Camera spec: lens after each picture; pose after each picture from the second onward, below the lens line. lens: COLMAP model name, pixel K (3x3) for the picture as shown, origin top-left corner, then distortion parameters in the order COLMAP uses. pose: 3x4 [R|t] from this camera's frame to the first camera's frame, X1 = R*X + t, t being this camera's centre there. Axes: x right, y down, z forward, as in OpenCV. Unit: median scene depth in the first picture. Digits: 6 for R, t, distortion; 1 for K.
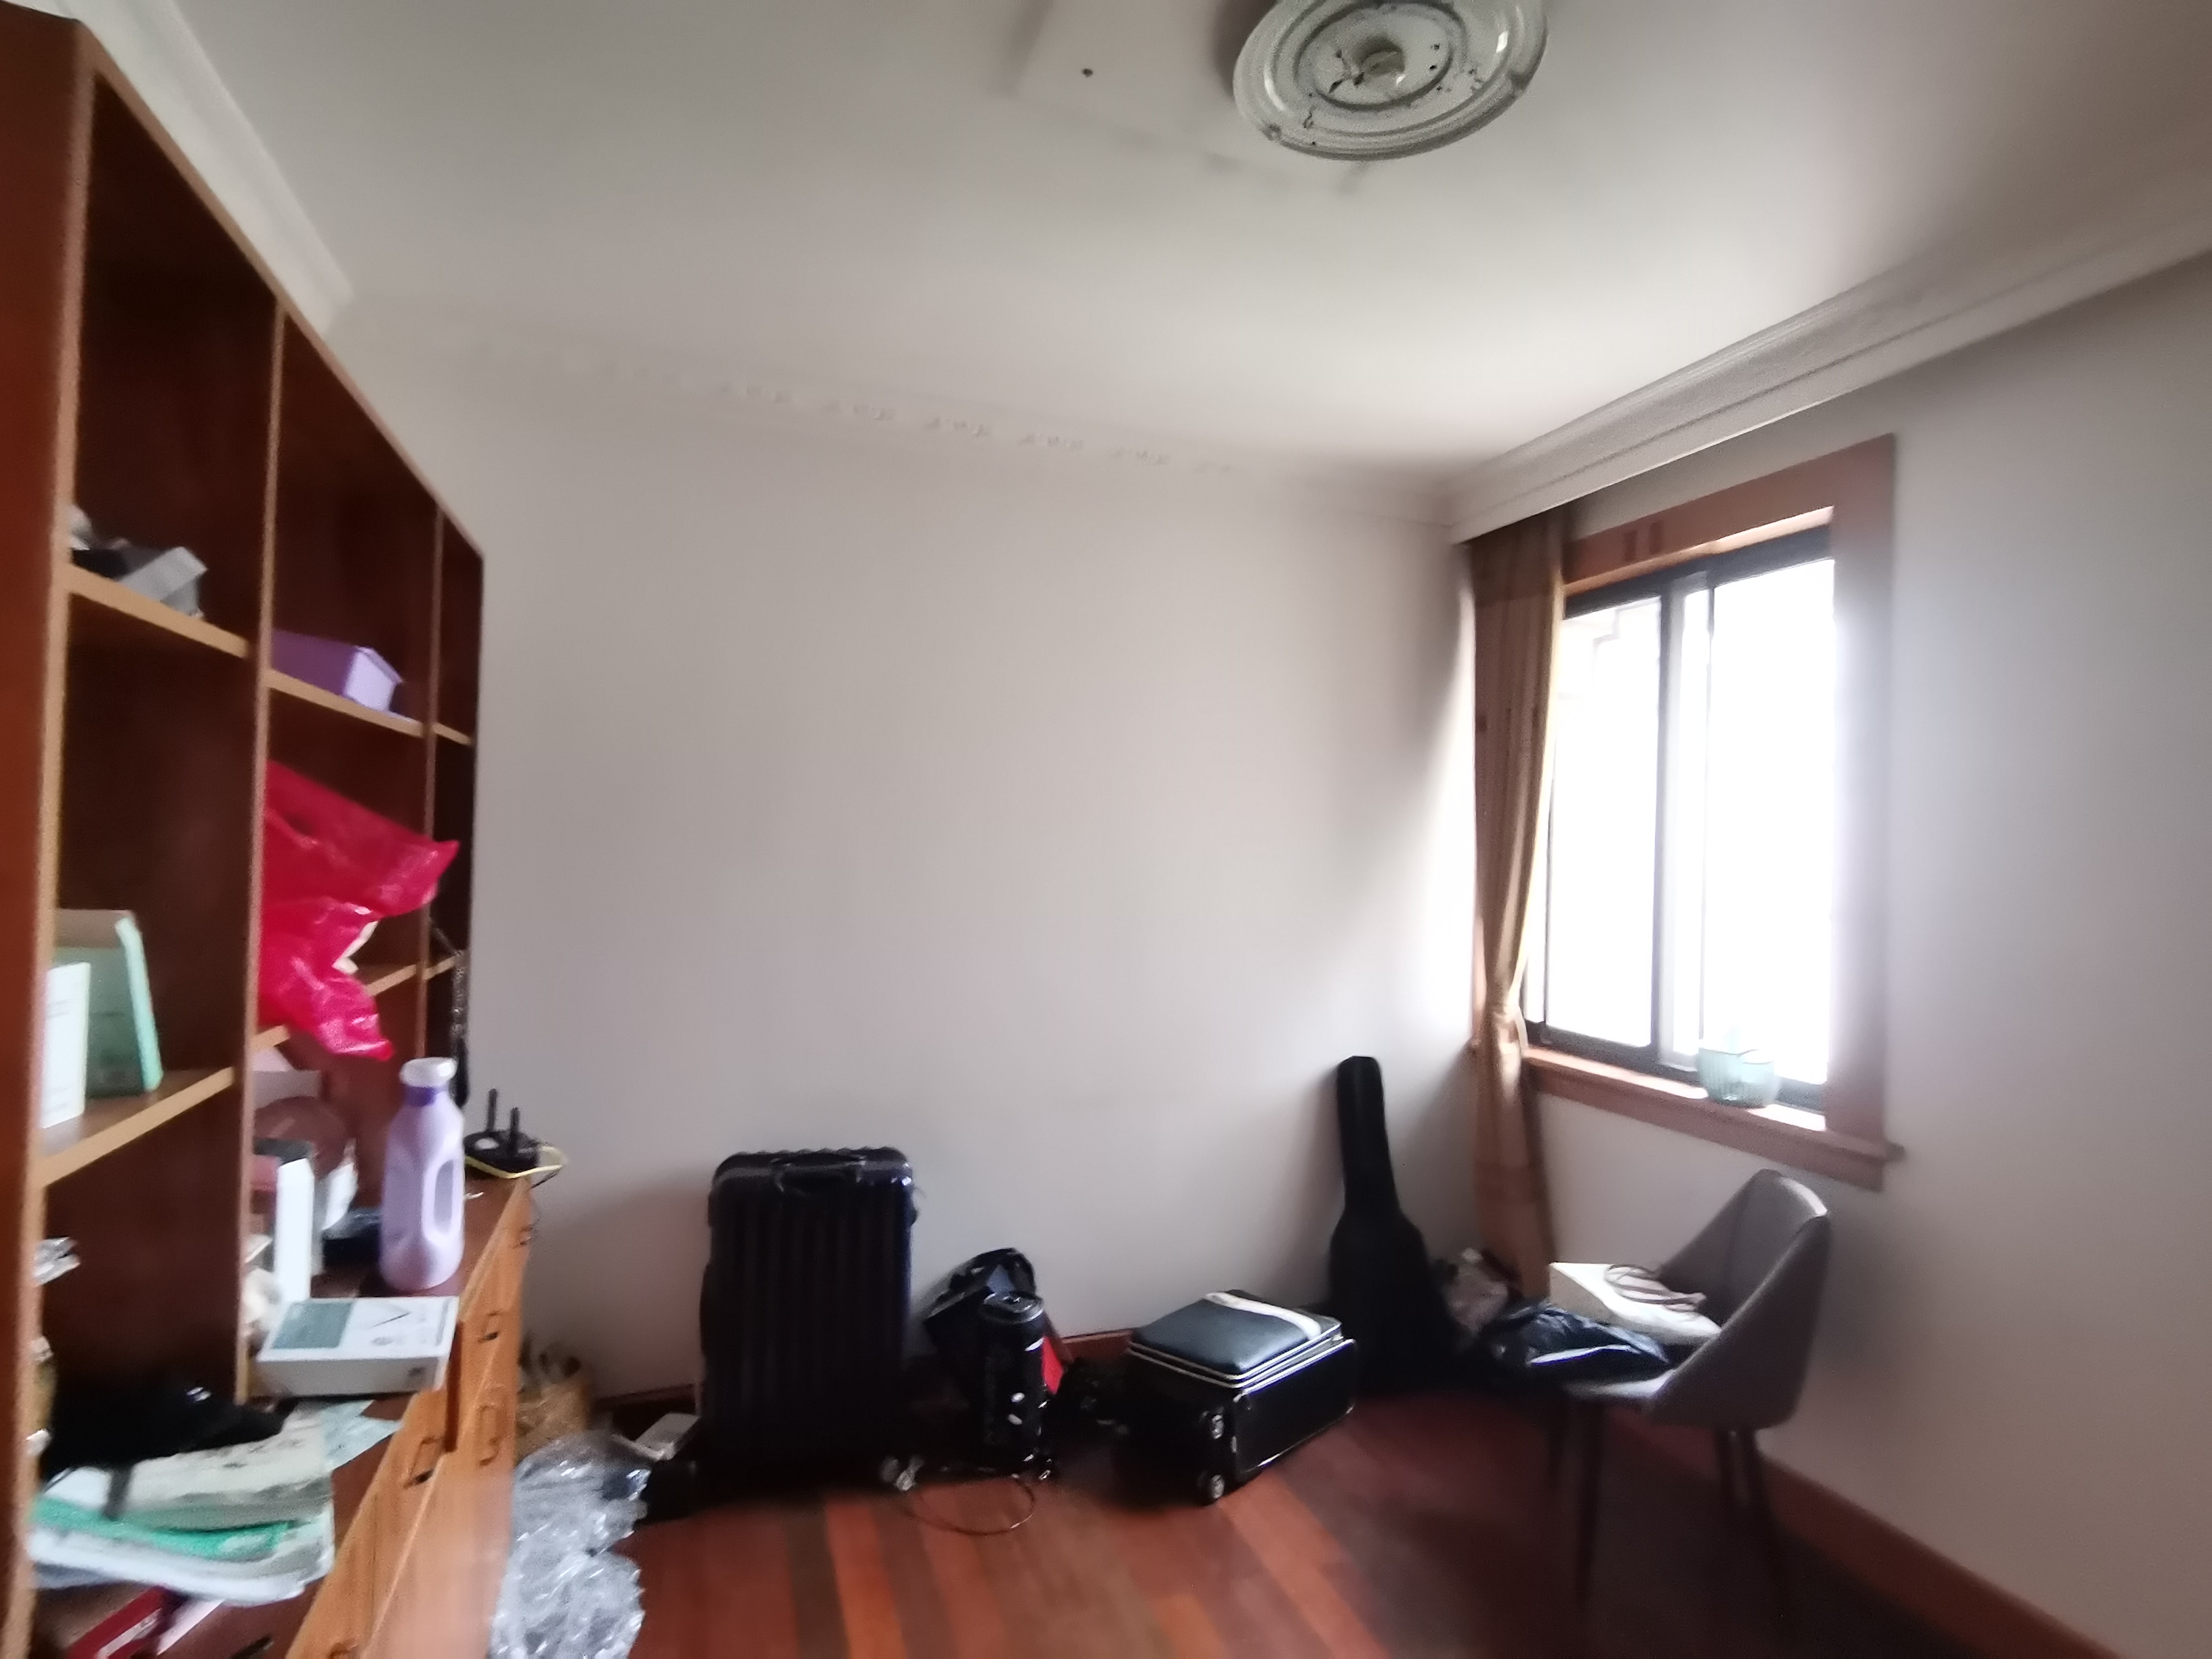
lens RADIAL K [[1093.0, 0, 1112.8], [0, 1093.0, 833.5], [0, 0, 1]] dist [0.020317, -0.016885]
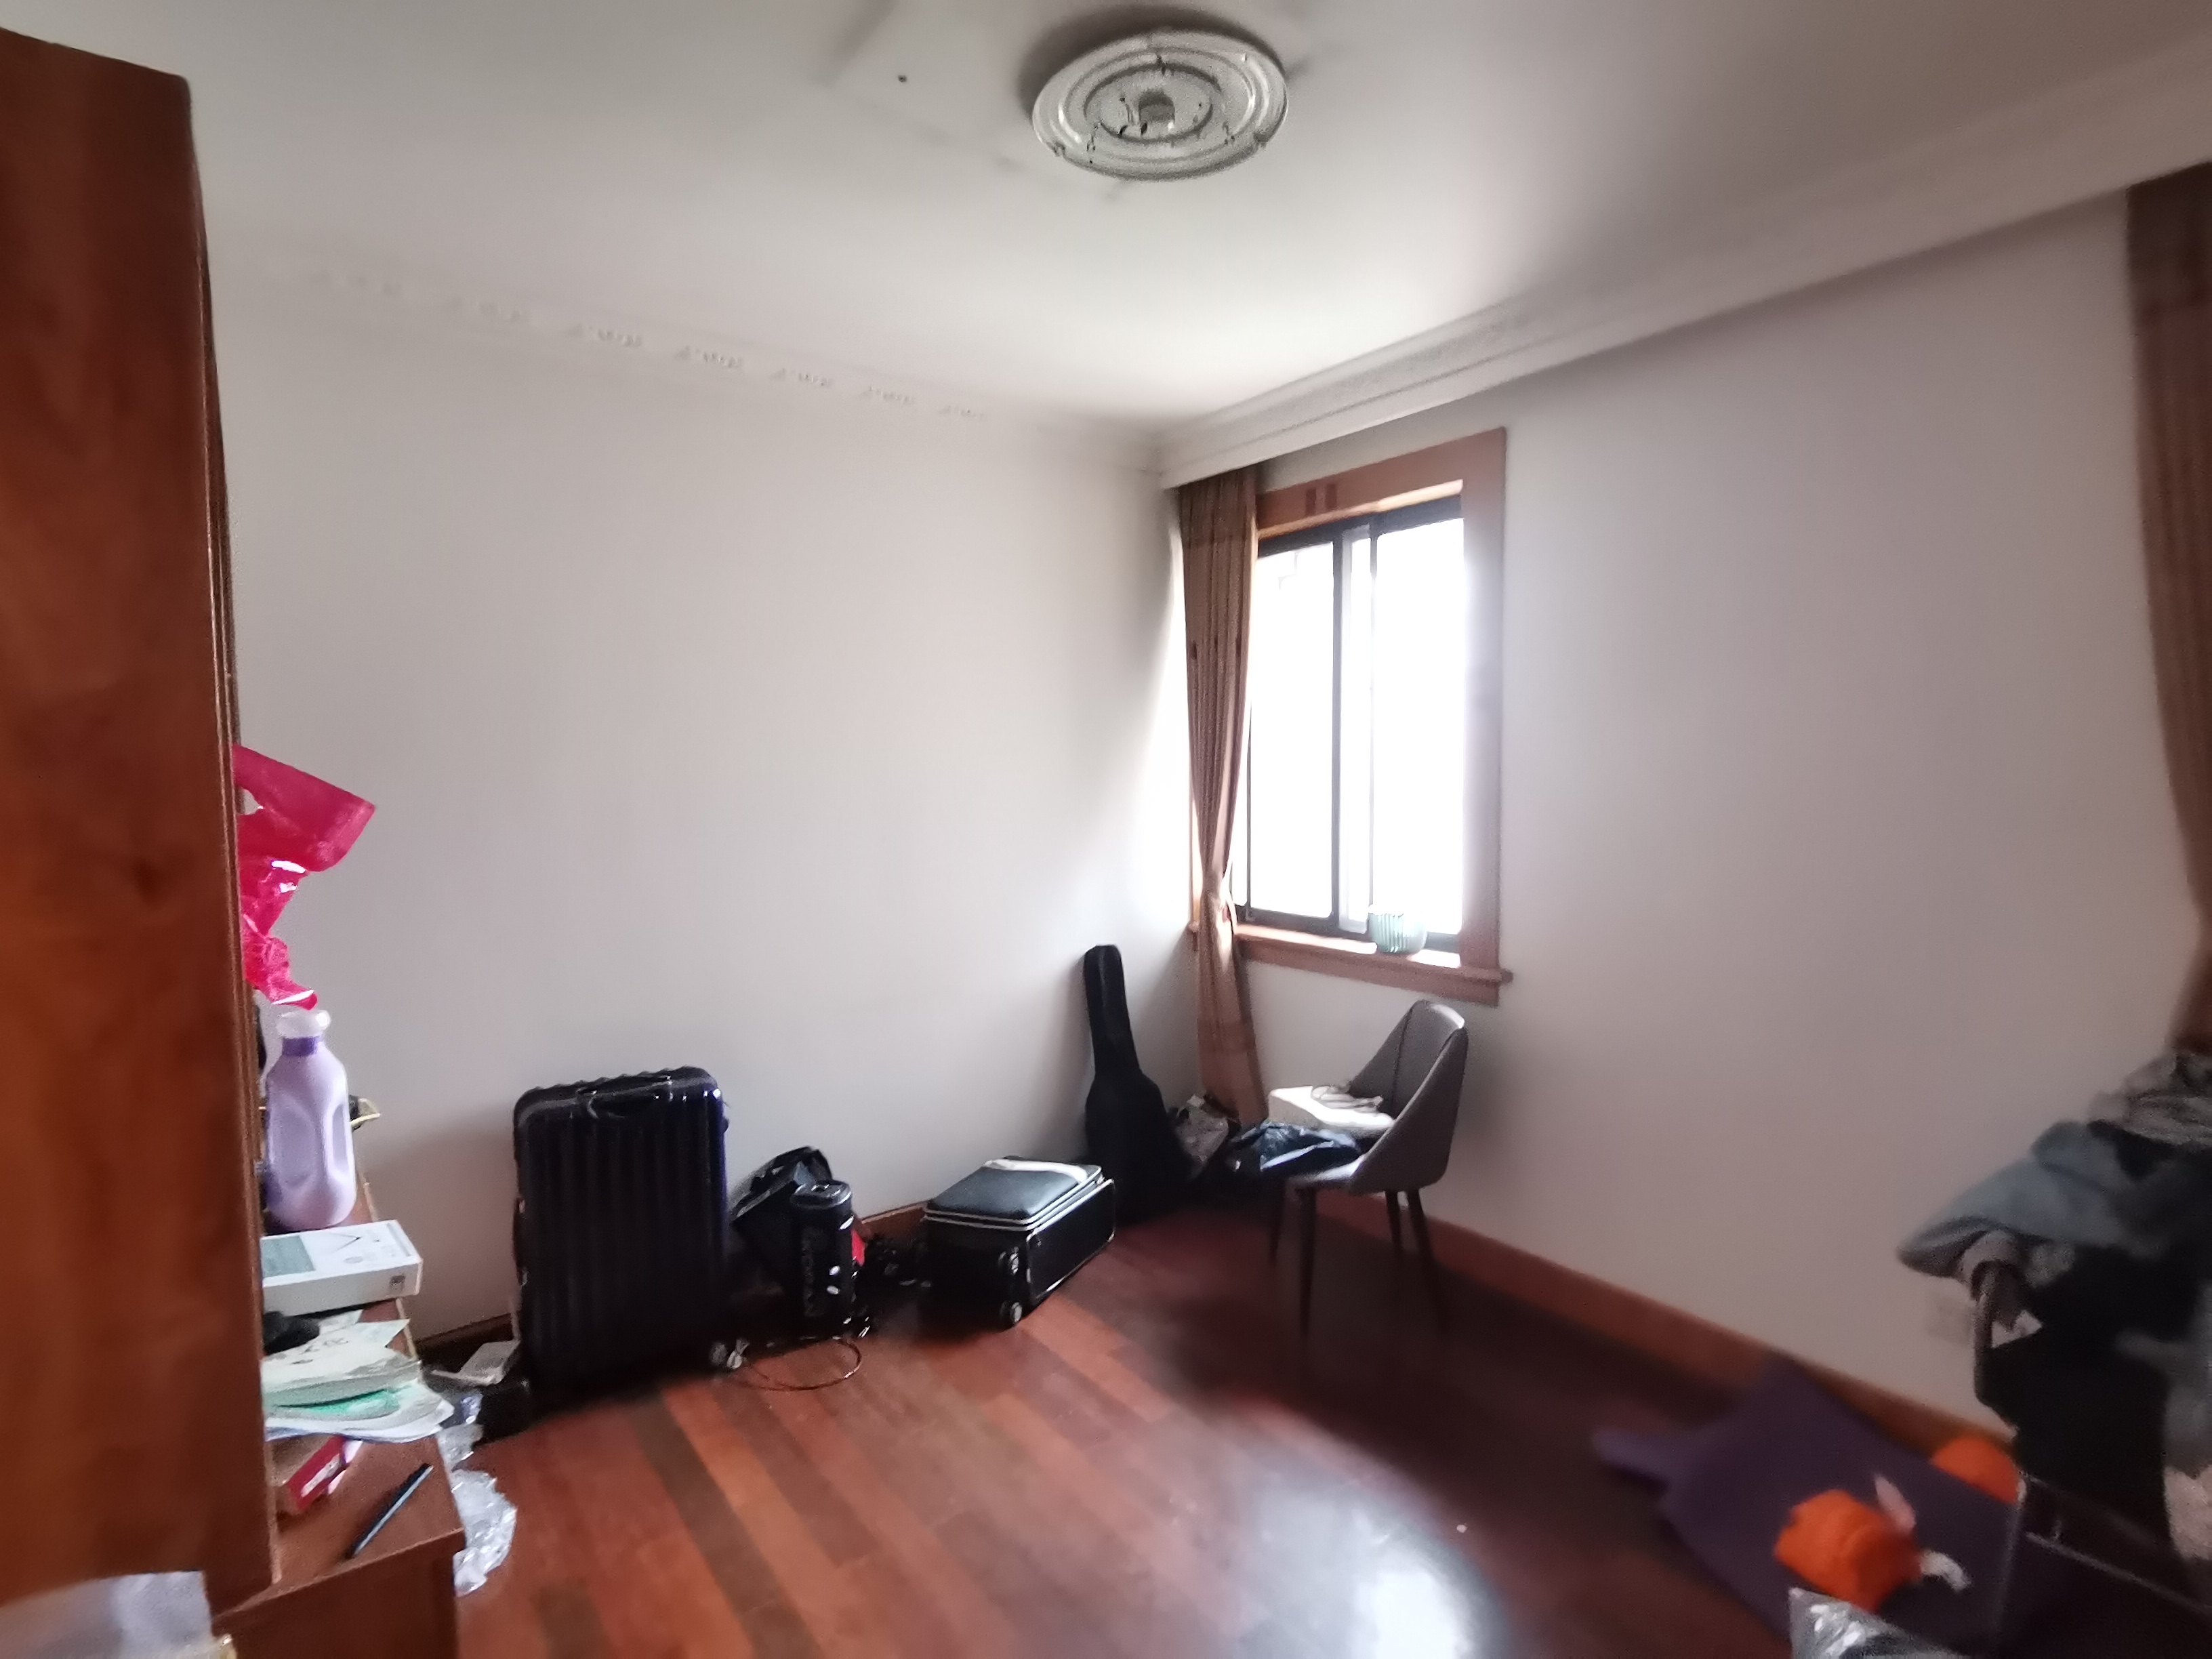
lens RADIAL K [[1093.0, 0, 1112.8], [0, 1093.0, 833.5], [0, 0, 1]] dist [0.020317, -0.016885]
pose [[0.954926, -0.056250, 0.291465, -0.117601], [0.032487, 0.995788, 0.085738, -0.013325], [-0.295060, -0.072404, 0.952731, -0.110922]]
